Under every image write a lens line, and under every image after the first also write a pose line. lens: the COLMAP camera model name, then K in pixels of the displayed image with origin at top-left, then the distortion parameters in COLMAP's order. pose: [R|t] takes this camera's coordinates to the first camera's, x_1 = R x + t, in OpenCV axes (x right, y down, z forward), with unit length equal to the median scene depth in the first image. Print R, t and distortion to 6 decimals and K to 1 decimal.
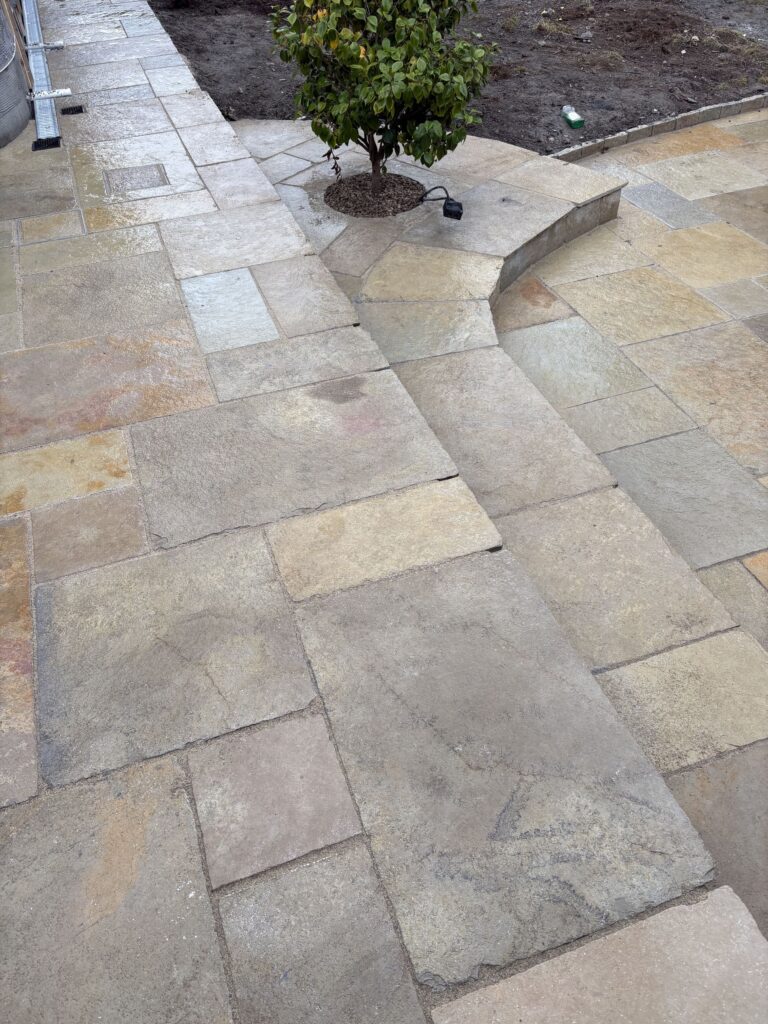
lens RADIAL K [[773.2, 0, 381.4], [0, 773.2, 525.4], [0, 0, 1]] dist [0.074345, -0.081941]
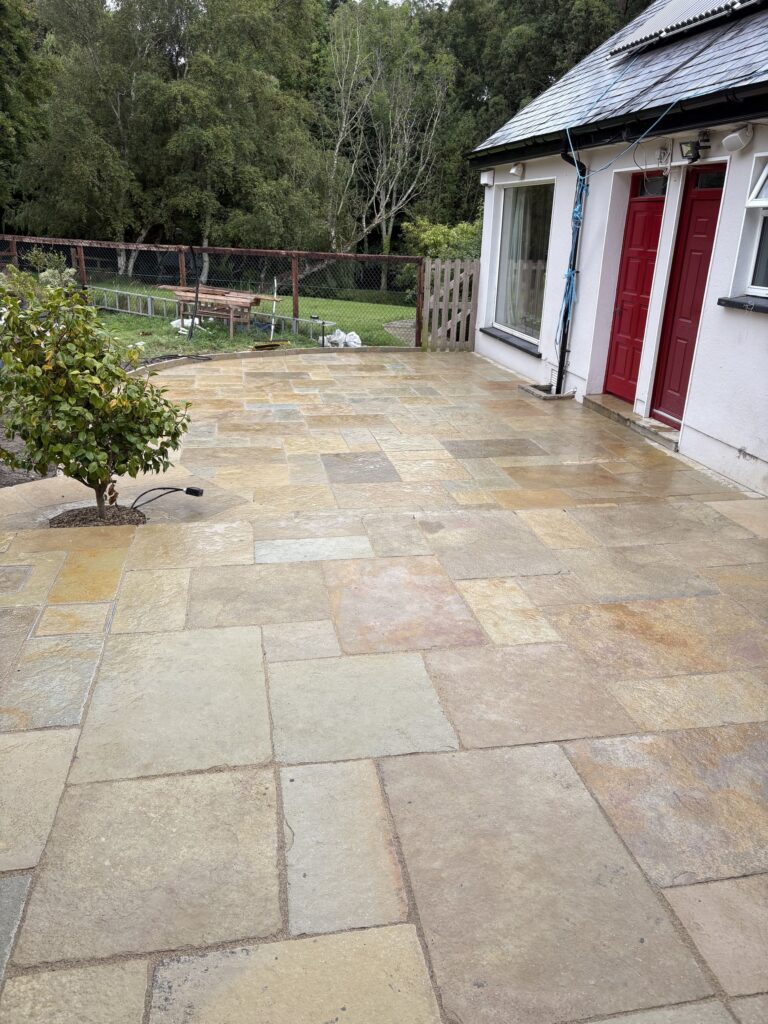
lens RADIAL K [[773.2, 0, 381.4], [0, 773.2, 525.4], [0, 0, 1]] dist [0.074345, -0.081941]
pose [[0.154060, -0.318006, 0.935488, -1.278262], [0.671515, 0.728223, 0.136962, -0.375216], [-0.724799, 0.607094, 0.325736, 0.422450]]
